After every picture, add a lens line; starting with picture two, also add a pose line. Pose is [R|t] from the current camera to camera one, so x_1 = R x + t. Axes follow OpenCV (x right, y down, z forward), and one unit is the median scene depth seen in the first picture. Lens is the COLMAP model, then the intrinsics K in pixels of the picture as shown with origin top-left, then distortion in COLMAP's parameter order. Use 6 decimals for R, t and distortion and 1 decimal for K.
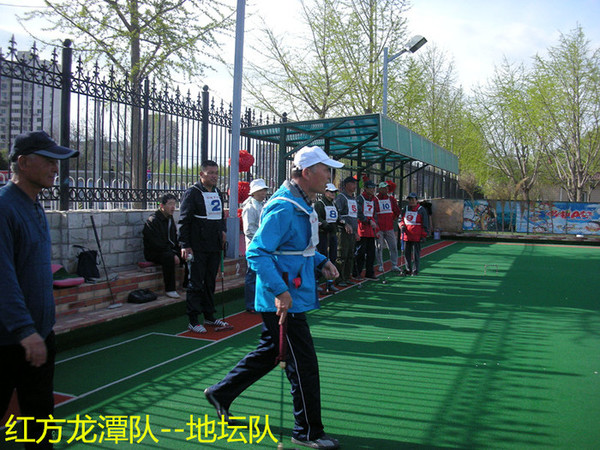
lens RADIAL K [[637.1, 0, 300.0], [0, 637.1, 225.0], [0, 0, 1]] dist [-0.133722, 0.015693]
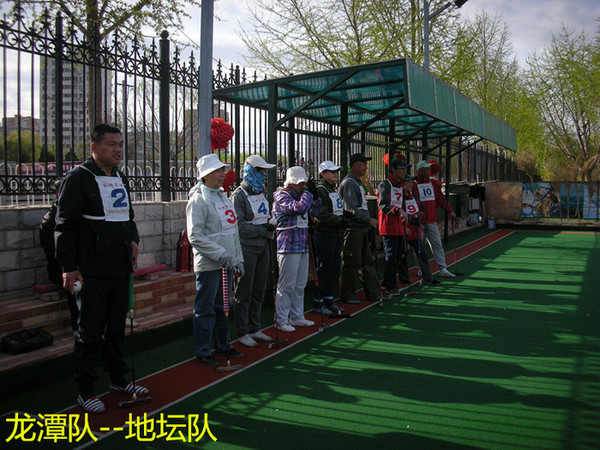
lens RADIAL K [[637.1, 0, 300.0], [0, 637.1, 225.0], [0, 0, 1]] dist [-0.133722, 0.015693]
pose [[0.996571, -0.014902, -0.081395, 0.042515], [0.016612, 0.999654, 0.020382, -0.007123], [0.081063, -0.021664, 0.996474, 0.203447]]
